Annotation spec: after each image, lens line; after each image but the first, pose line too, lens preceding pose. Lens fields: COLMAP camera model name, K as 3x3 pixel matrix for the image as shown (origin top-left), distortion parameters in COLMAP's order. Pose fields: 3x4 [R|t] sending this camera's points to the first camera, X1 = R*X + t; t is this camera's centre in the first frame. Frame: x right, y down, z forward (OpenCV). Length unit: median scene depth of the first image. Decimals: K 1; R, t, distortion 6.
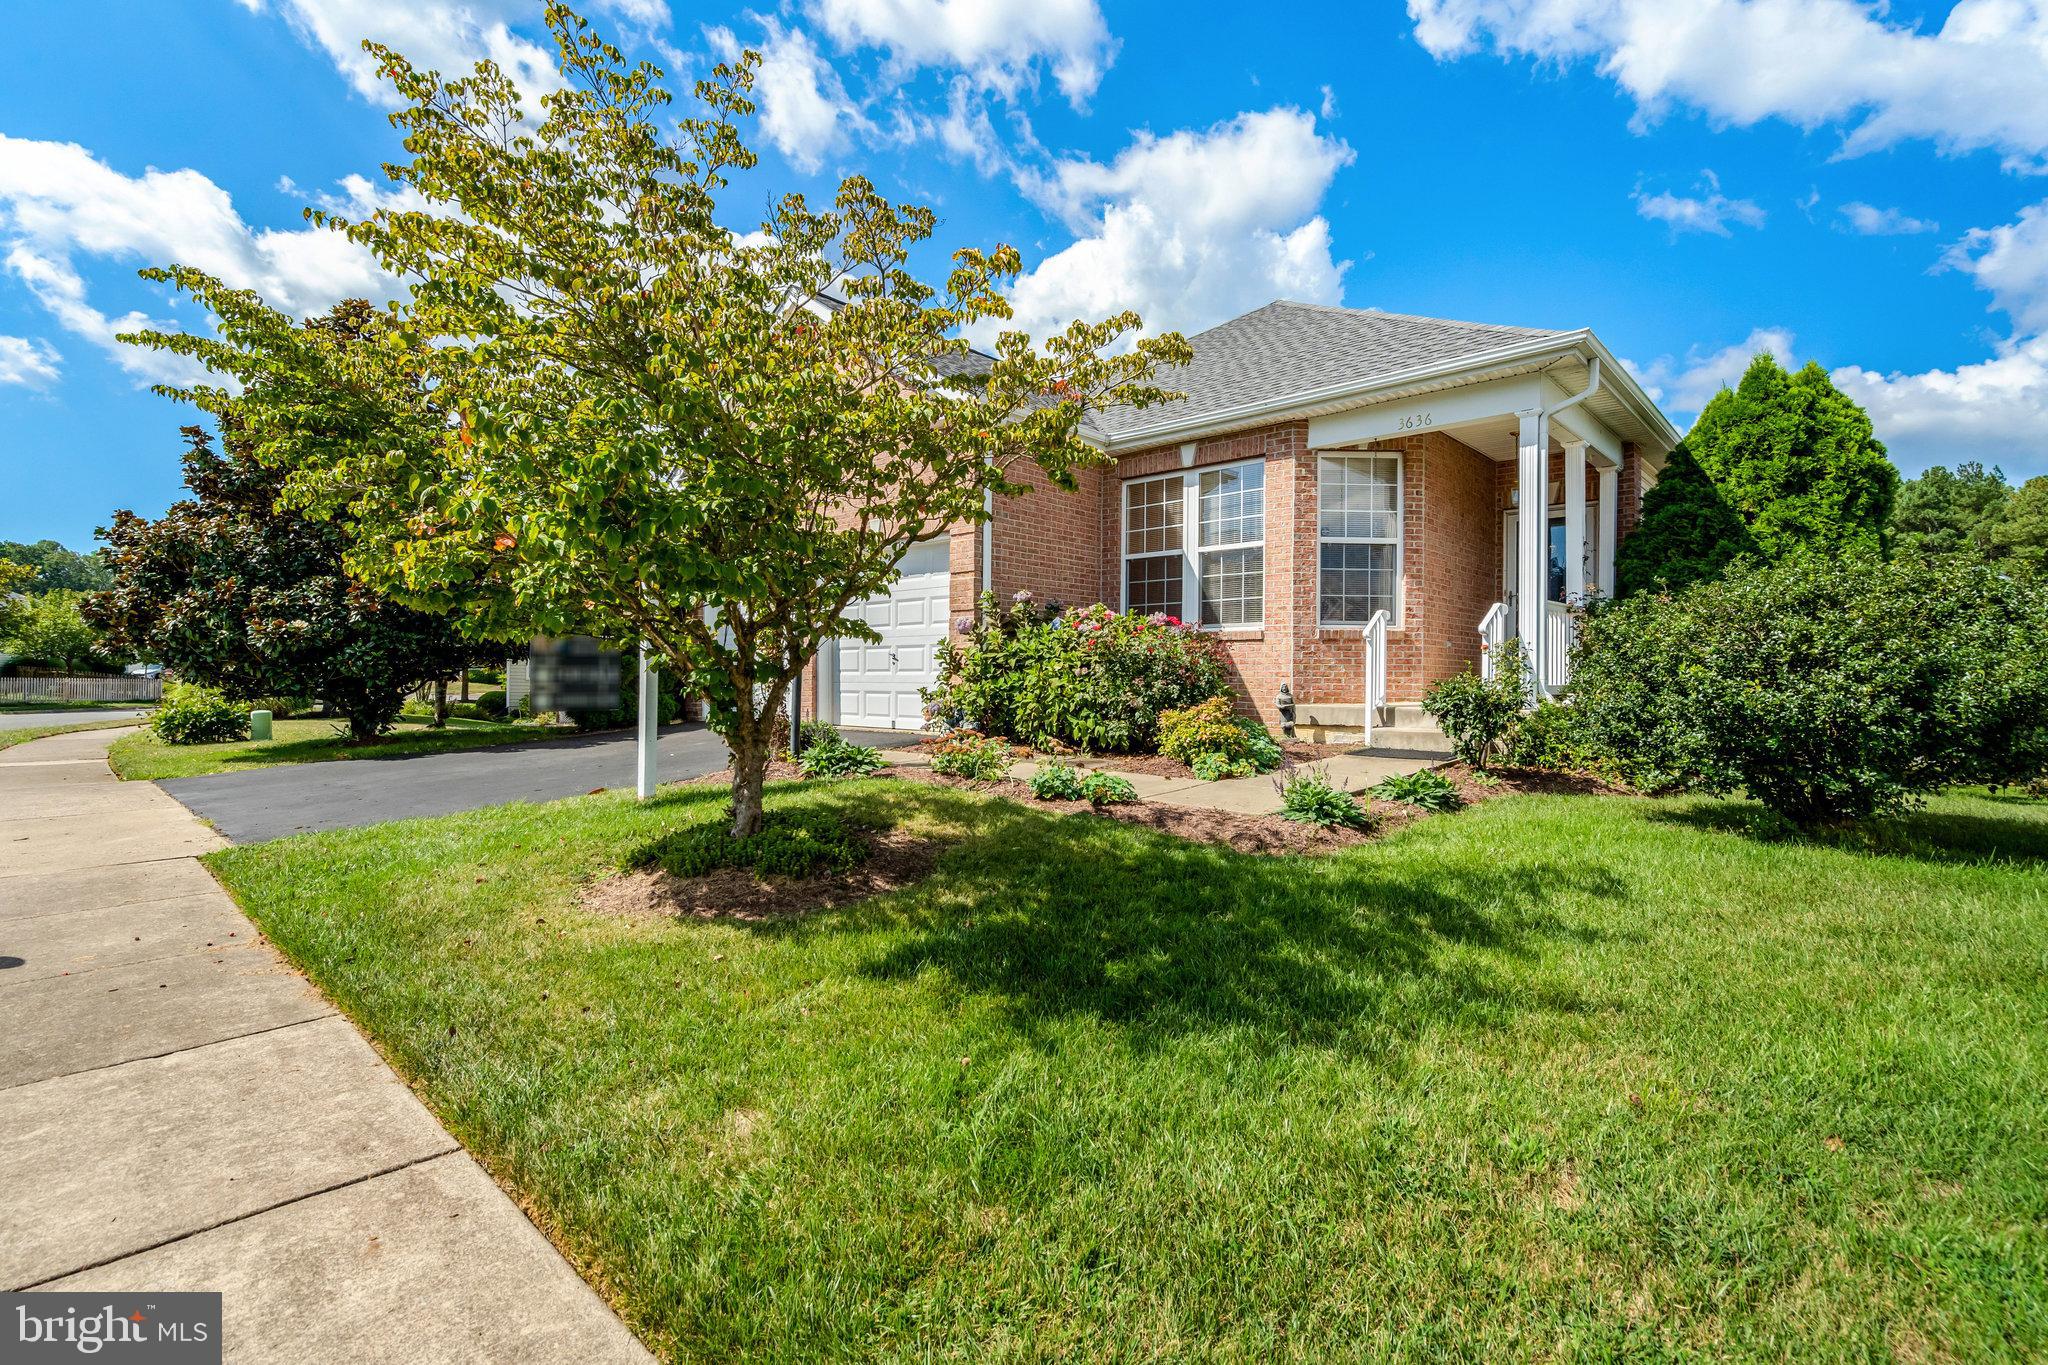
lens RADIAL K [[970.3, 0, 1015.8], [0, 970.3, 654.0], [0, 0, 1]] dist [-0.000626, -0.000068]
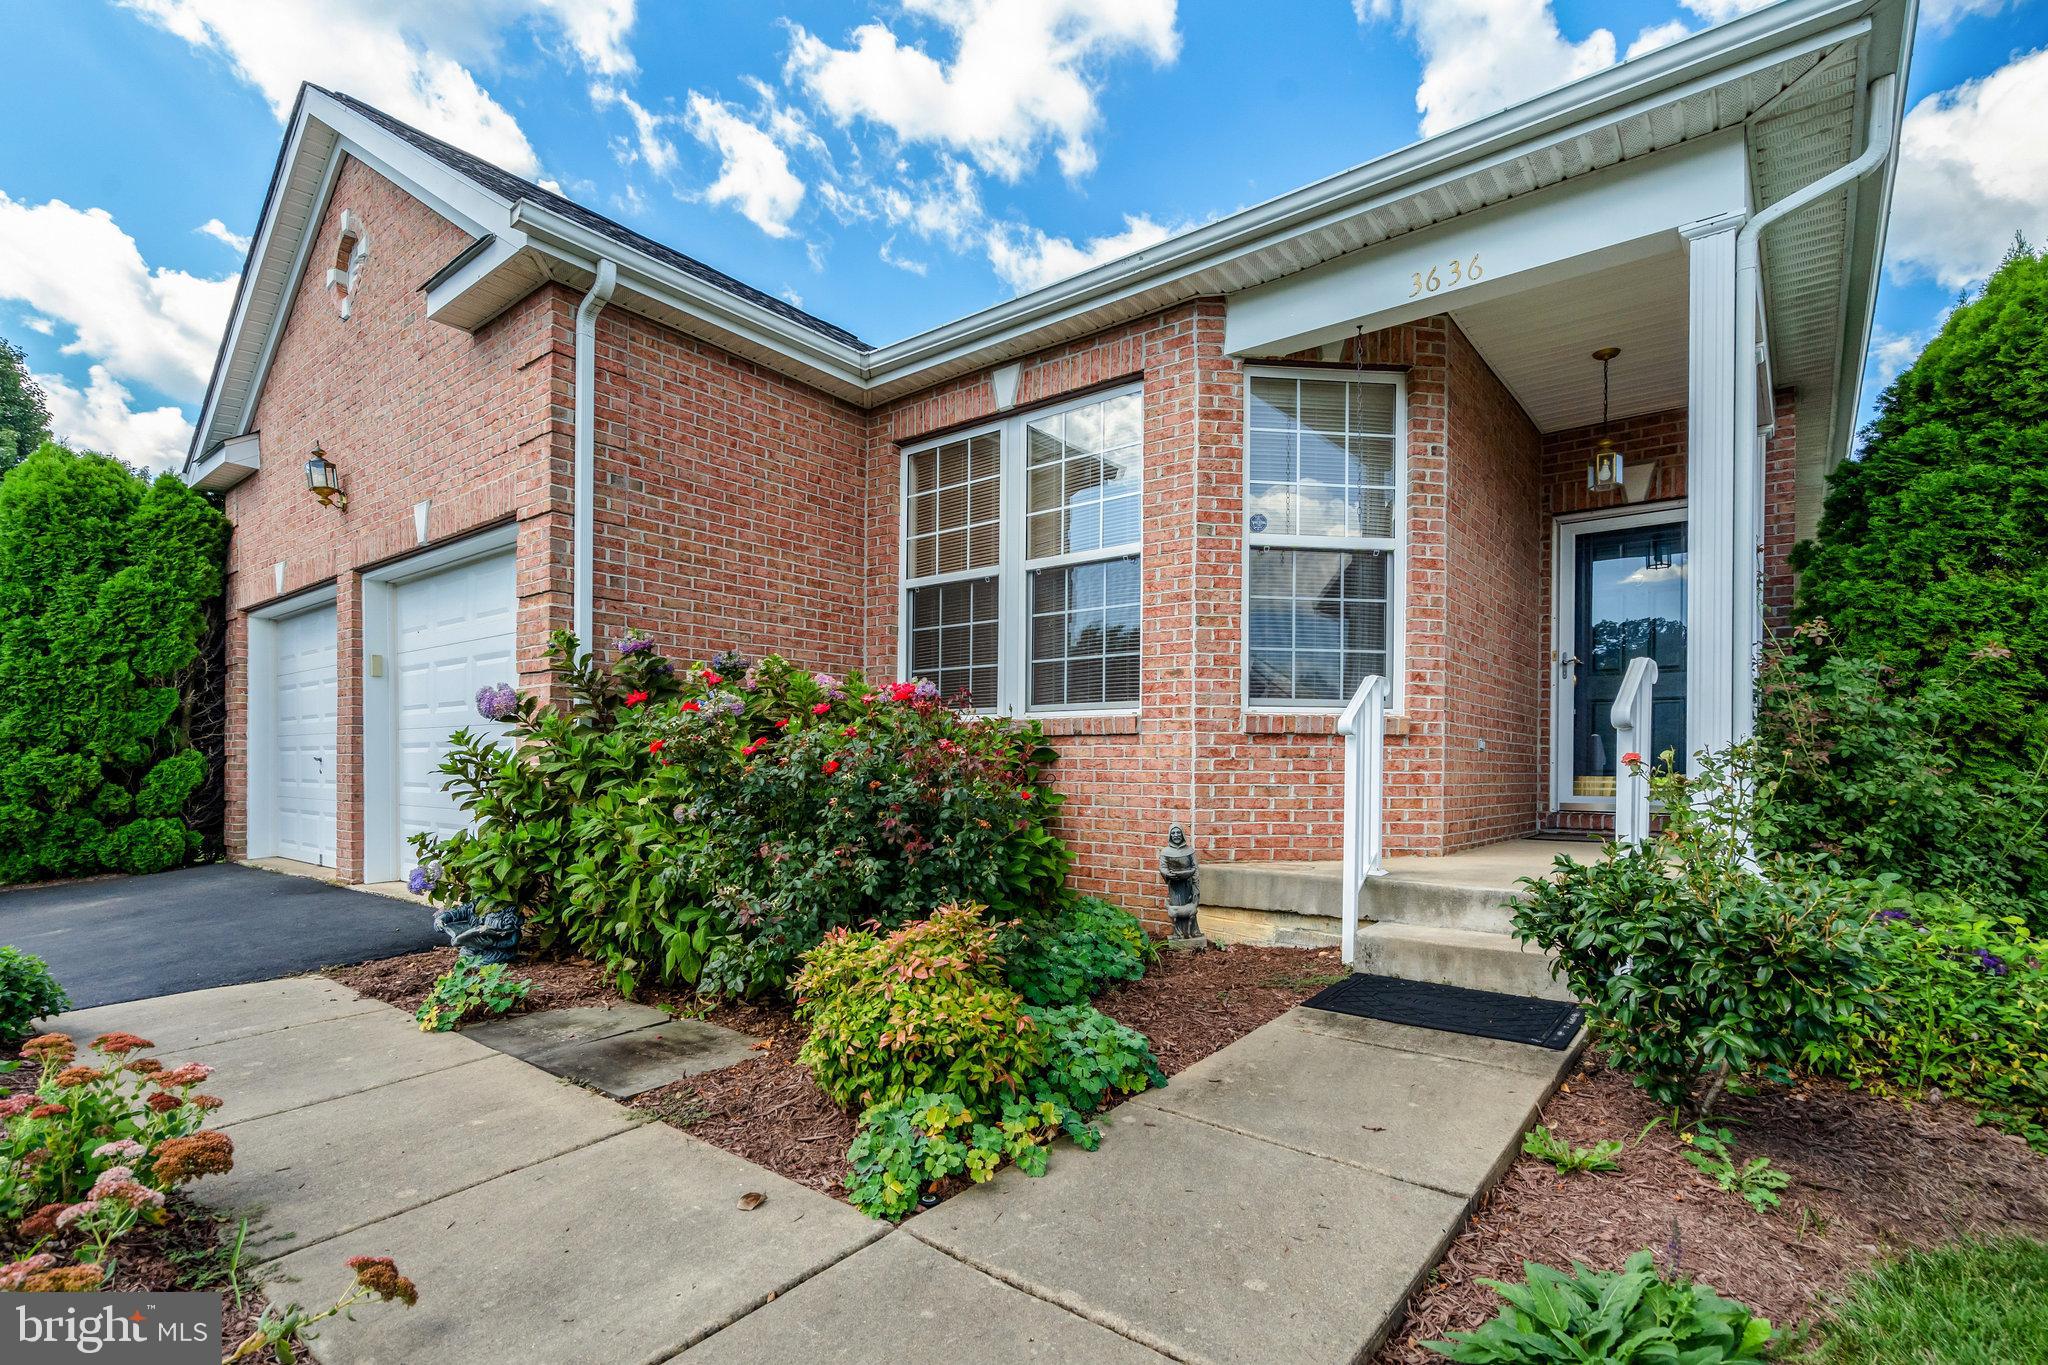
lens RADIAL K [[931.1, 0, 1024.8], [0, 931.1, 732.8], [0, 0, 1]] dist [0.000910, 0.000228]
pose [[0.997823, 0.004286, 0.065809, 0.165071], [-0.003890, 0.999973, -0.006155, -0.012658], [-0.065833, 0.005885, 0.997813, 0.522487]]
